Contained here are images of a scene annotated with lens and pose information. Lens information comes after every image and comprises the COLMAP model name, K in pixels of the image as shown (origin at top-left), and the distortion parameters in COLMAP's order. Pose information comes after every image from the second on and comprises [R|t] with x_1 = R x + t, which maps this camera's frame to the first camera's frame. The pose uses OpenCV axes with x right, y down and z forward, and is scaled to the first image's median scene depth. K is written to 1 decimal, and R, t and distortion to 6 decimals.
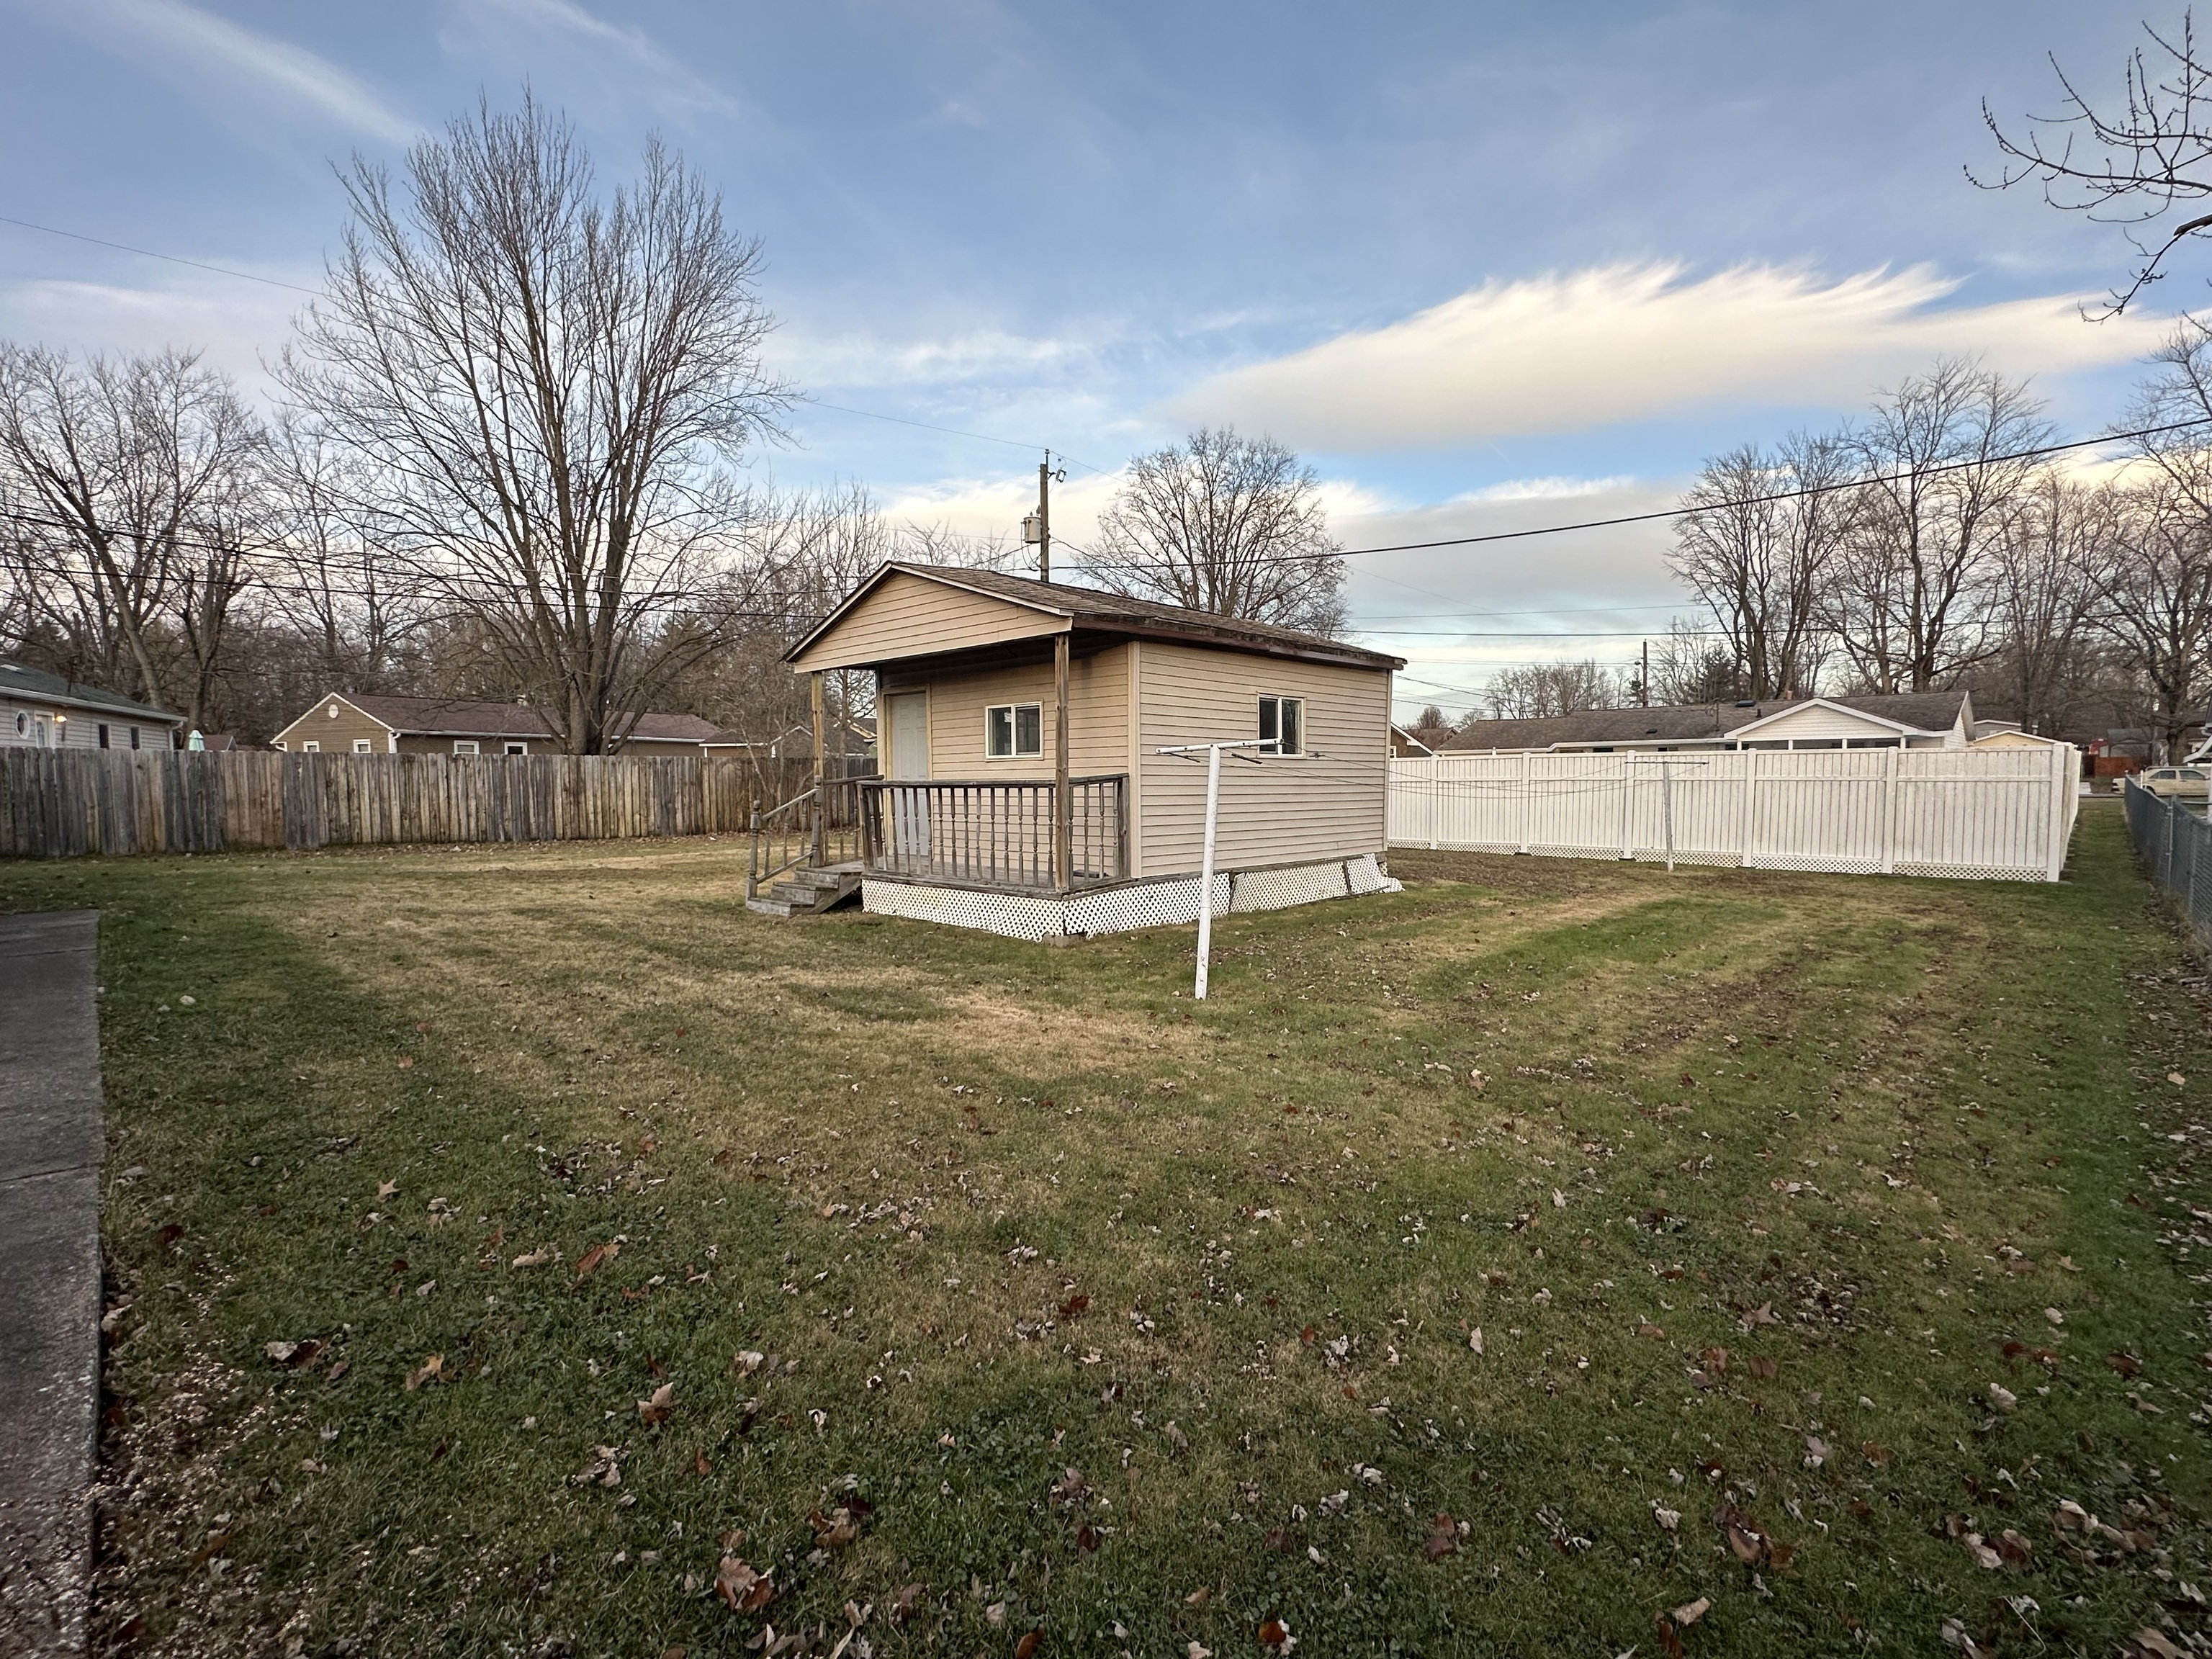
lens RADIAL K [[978.2, 0, 1109.3], [0, 978.2, 836.4], [0, 0, 1]] dist [0.001269, 0.000477]
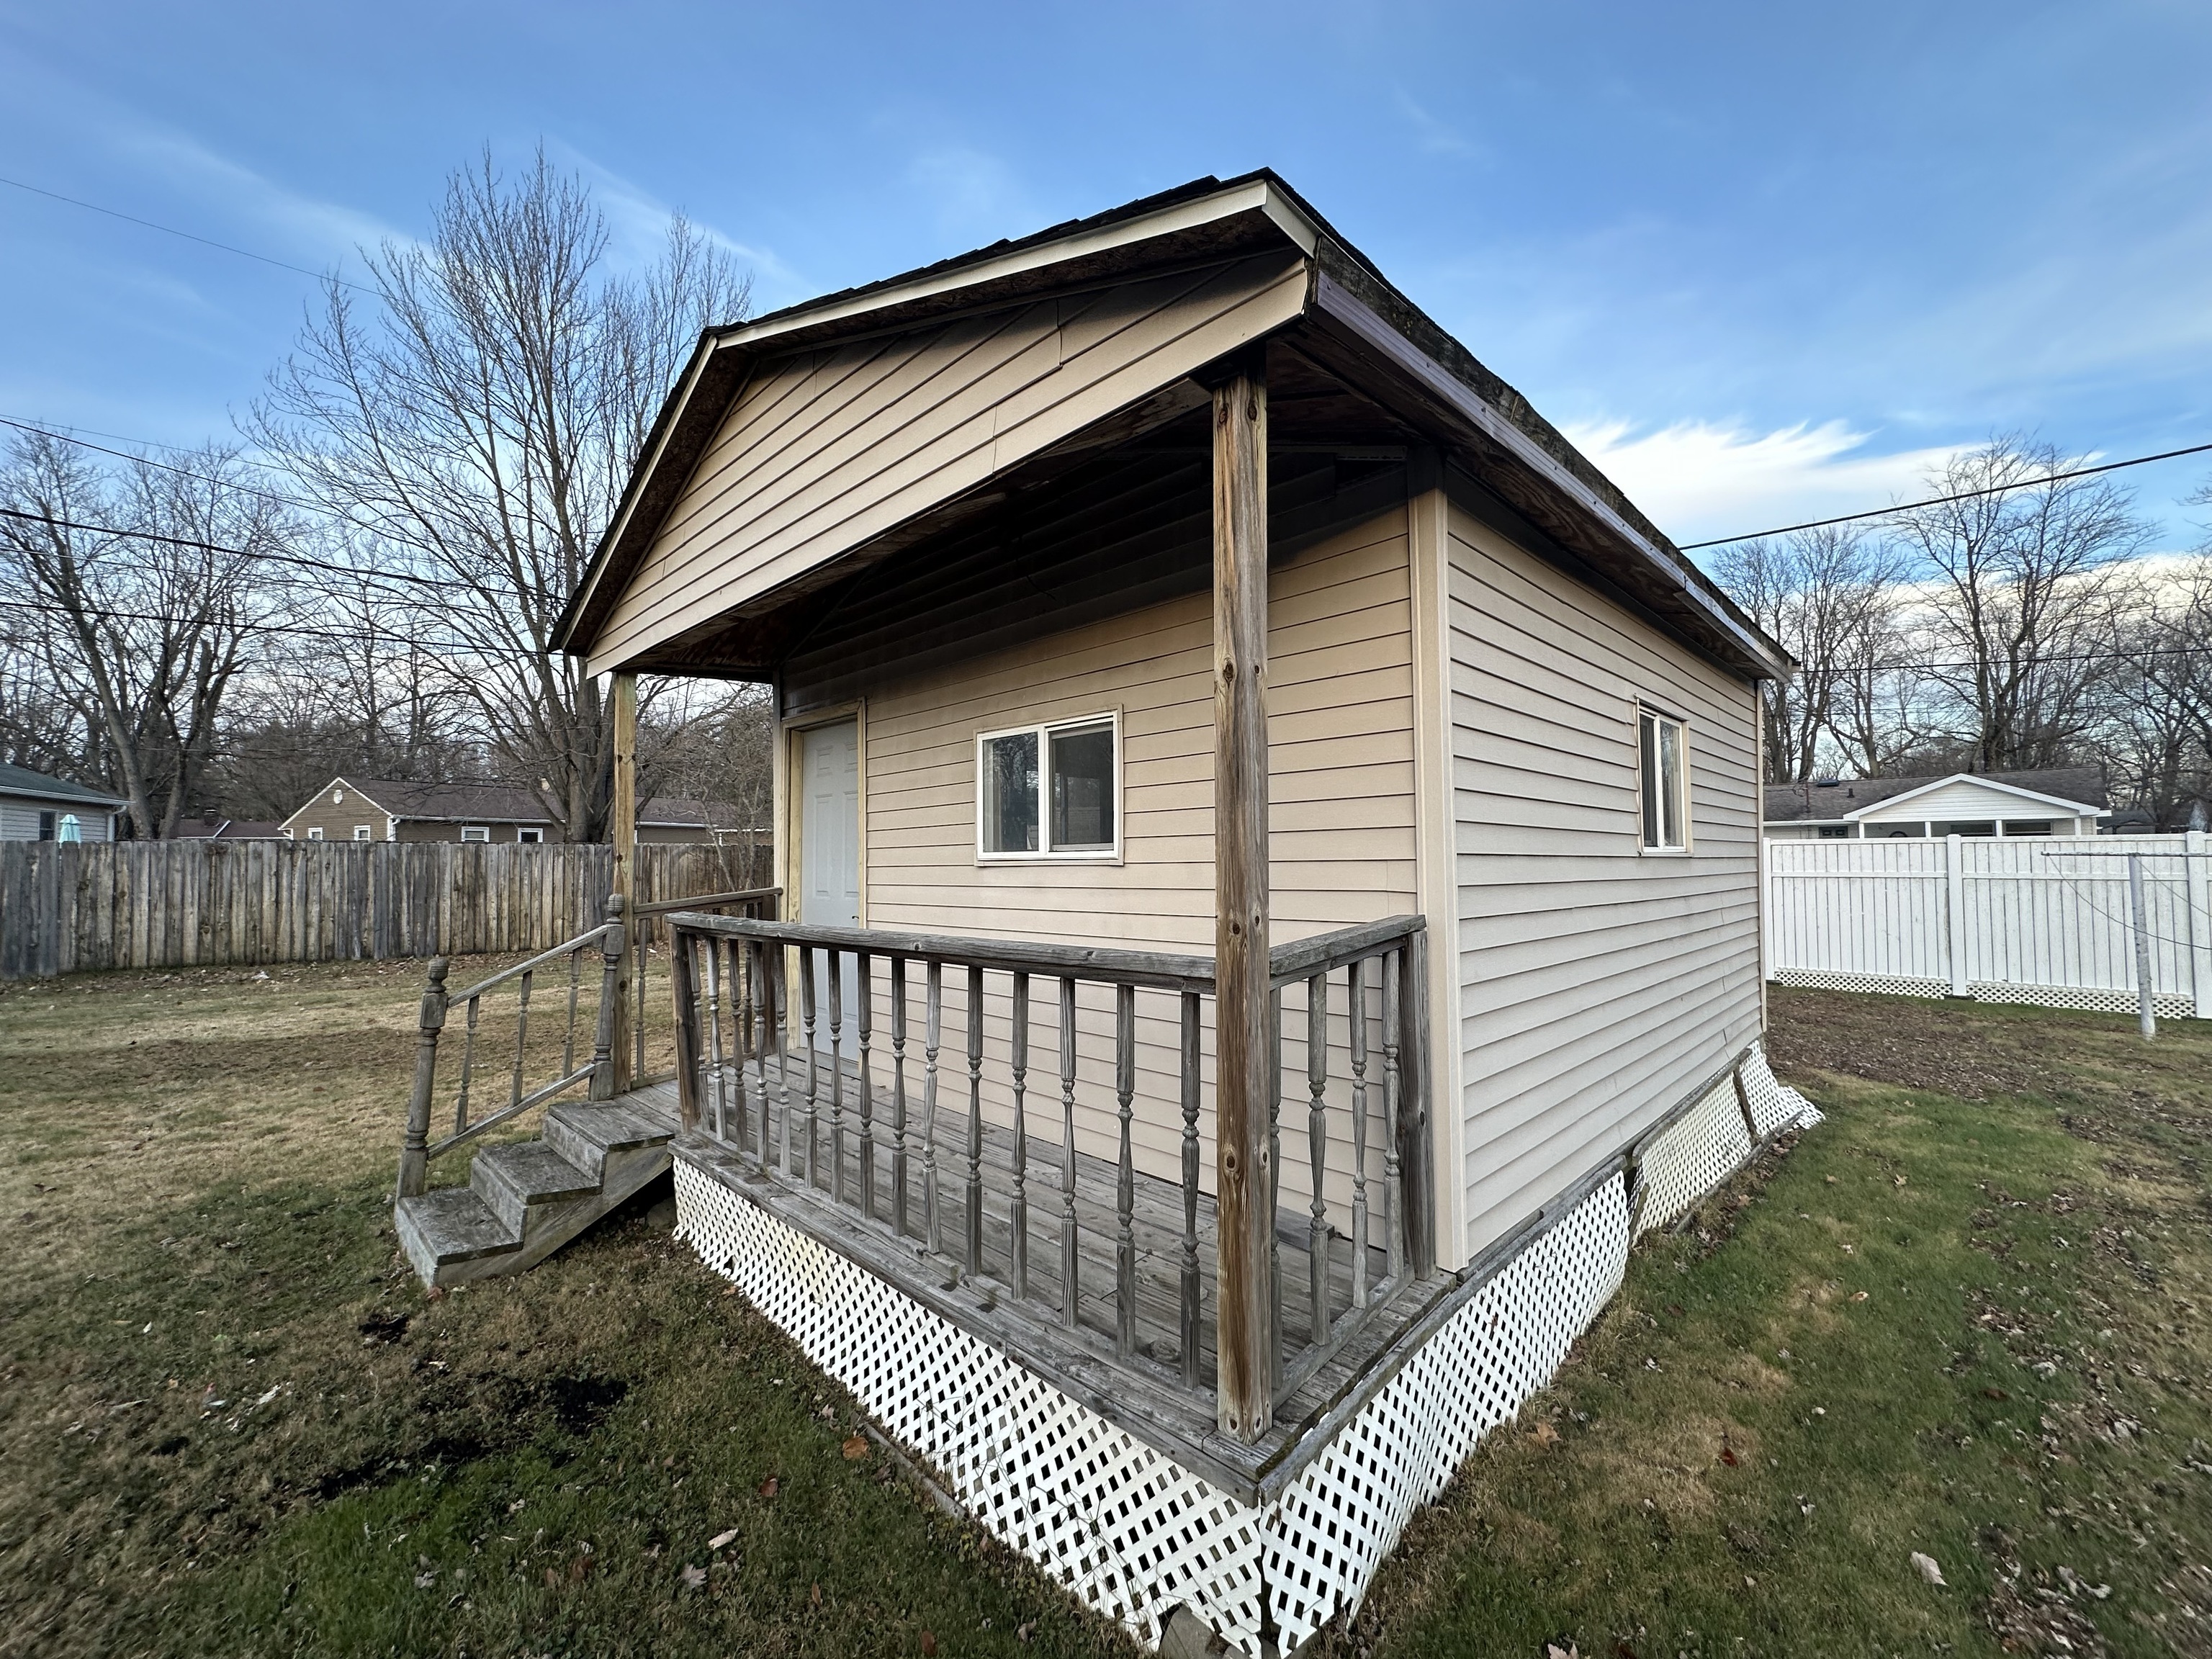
lens RADIAL K [[879.5, 0, 1106.2], [0, 879.5, 832.5], [0, 0, 1]] dist [-0.002347, 0.000583]
pose [[0.999741, -0.002422, -0.022620, -0.034913], [0.000370, 0.995915, -0.090297, -0.031749], [0.022747, 0.090265, 0.995658, 0.349056]]
